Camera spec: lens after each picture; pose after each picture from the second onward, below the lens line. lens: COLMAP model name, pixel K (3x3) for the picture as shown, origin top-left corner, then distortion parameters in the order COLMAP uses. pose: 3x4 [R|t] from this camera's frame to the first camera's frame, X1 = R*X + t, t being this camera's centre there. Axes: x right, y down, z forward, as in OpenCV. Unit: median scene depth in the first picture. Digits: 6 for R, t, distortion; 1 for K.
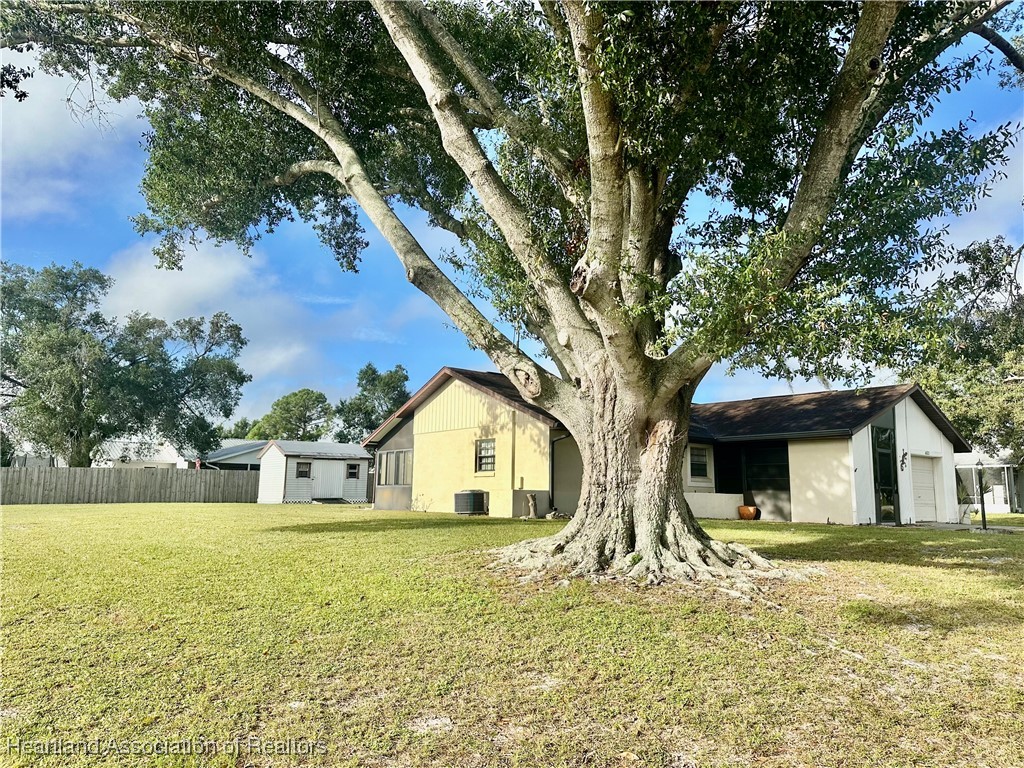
lens RADIAL K [[710.5, 0, 519.8], [0, 710.5, 387.9], [0, 0, 1]] dist [0.160156, -0.225192]
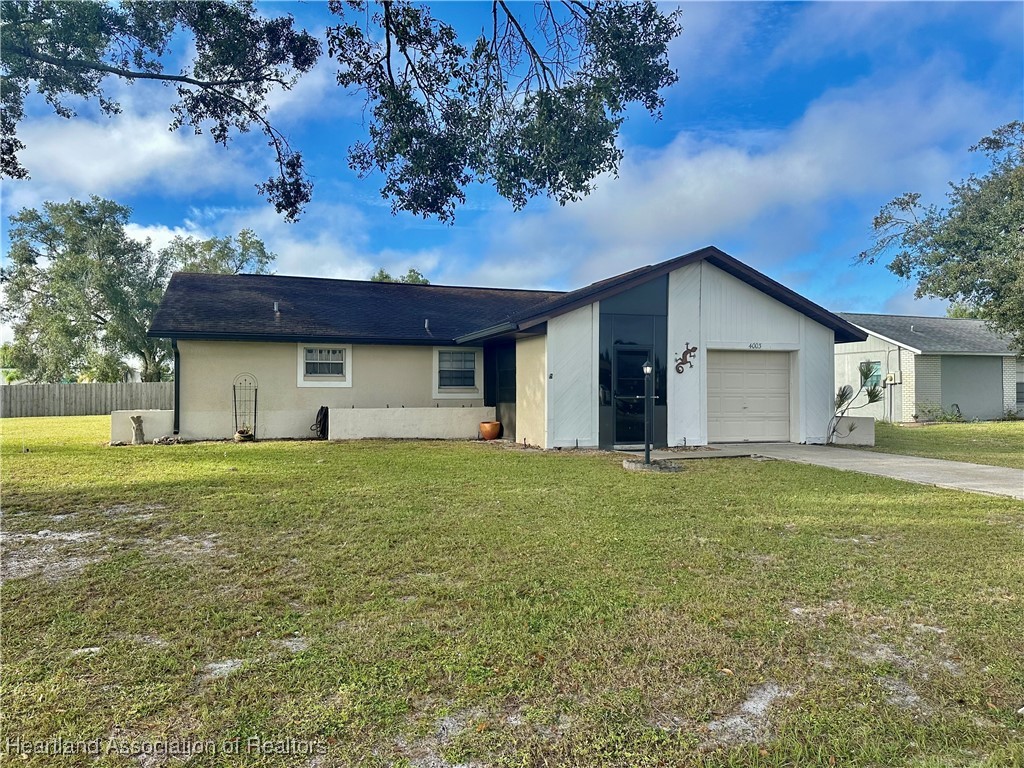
lens RADIAL K [[710.5, 0, 519.8], [0, 710.5, 387.9], [0, 0, 1]] dist [0.160156, -0.225192]
pose [[0.935787, -0.017872, -0.352112, 0.699683], [0.066020, 0.989931, 0.125210, 0.033097], [0.346329, -0.140416, 0.927545, 0.322656]]
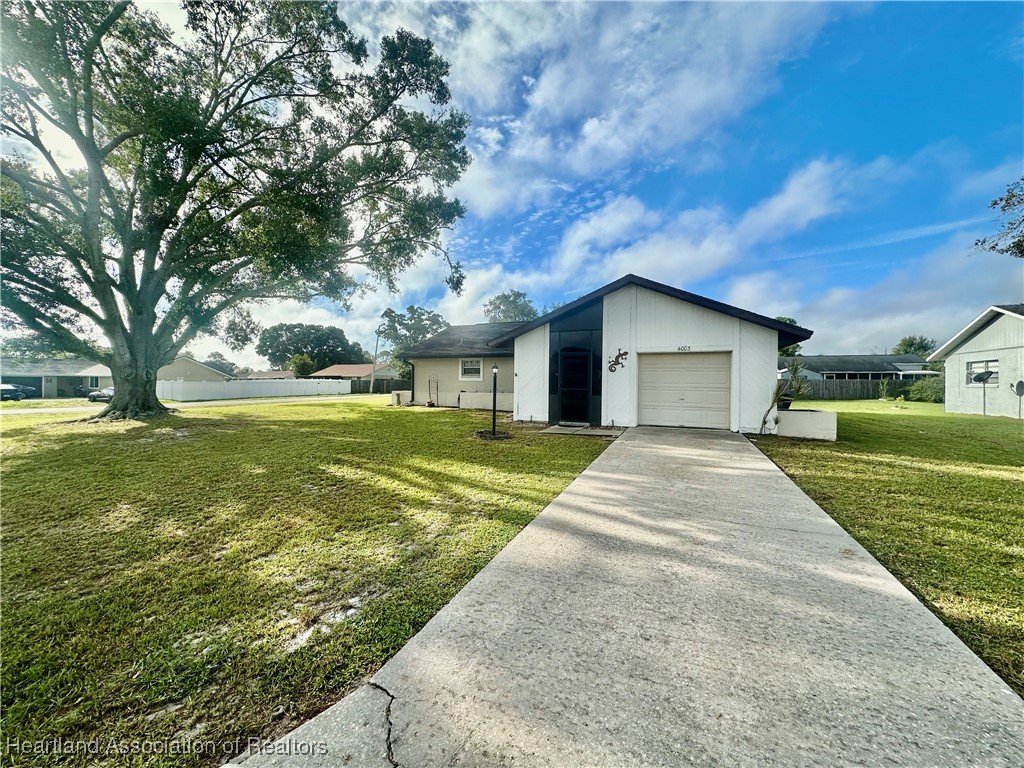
lens RADIAL K [[408.7, 0, 512.7], [0, 408.7, 395.6], [0, 0, 1]] dist [0.000527, 0.000005]
pose [[0.451244, 0.018351, -0.892212, 1.062333], [0.129843, 0.987799, 0.085987, 0.091086], [0.882904, -0.154648, 0.443355, 0.713985]]
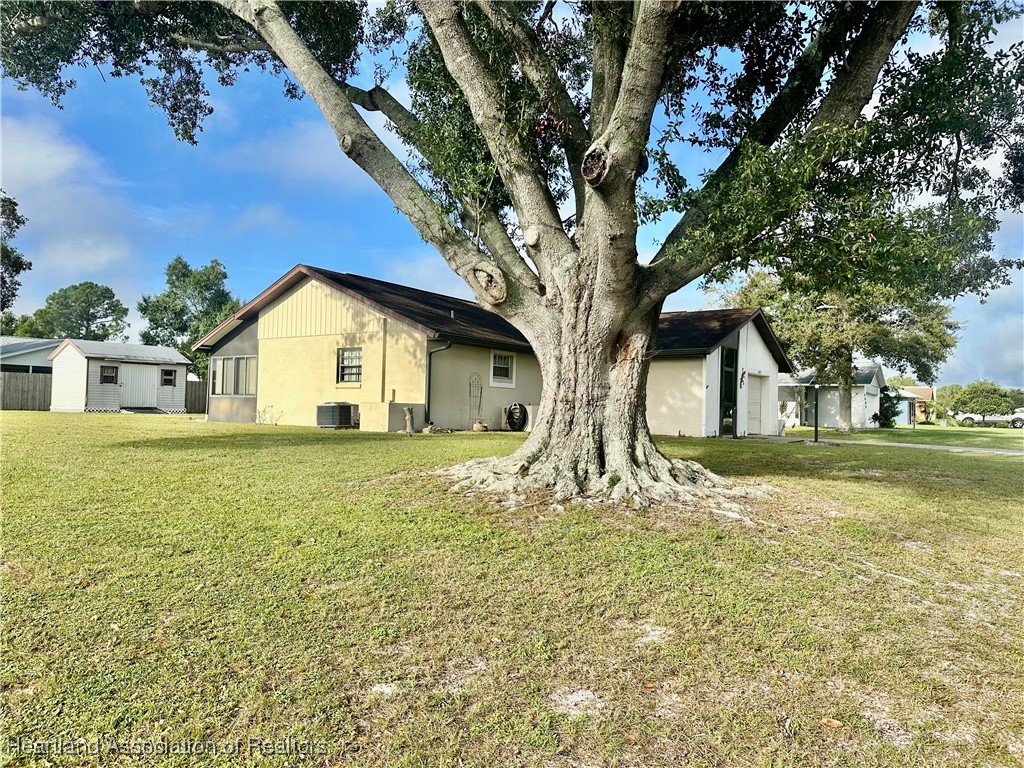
lens RADIAL K [[710.5, 0, 519.8], [0, 710.5, 387.9], [0, 0, 1]] dist [0.160156, -0.225192]
pose [[0.968487, 0.018863, 0.248351, -0.069605], [-0.049023, 0.992059, 0.115824, 0.005745], [-0.244194, -0.124349, 0.961721, 0.052635]]
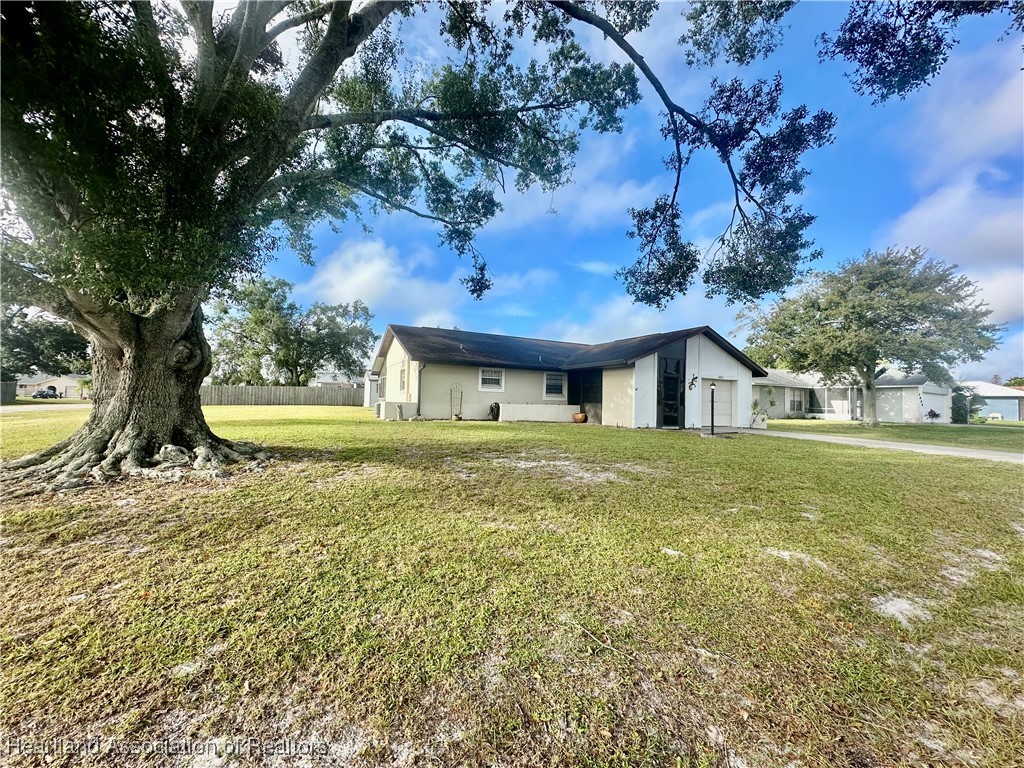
lens RADIAL K [[408.7, 0, 512.7], [0, 408.7, 395.6], [0, 0, 1]] dist [0.000527, 0.000005]
pose [[0.974424, 0.007683, -0.224585, 0.413756], [0.021173, 0.991830, 0.125797, 0.022381], [0.223717, -0.127334, 0.966301, 0.193982]]
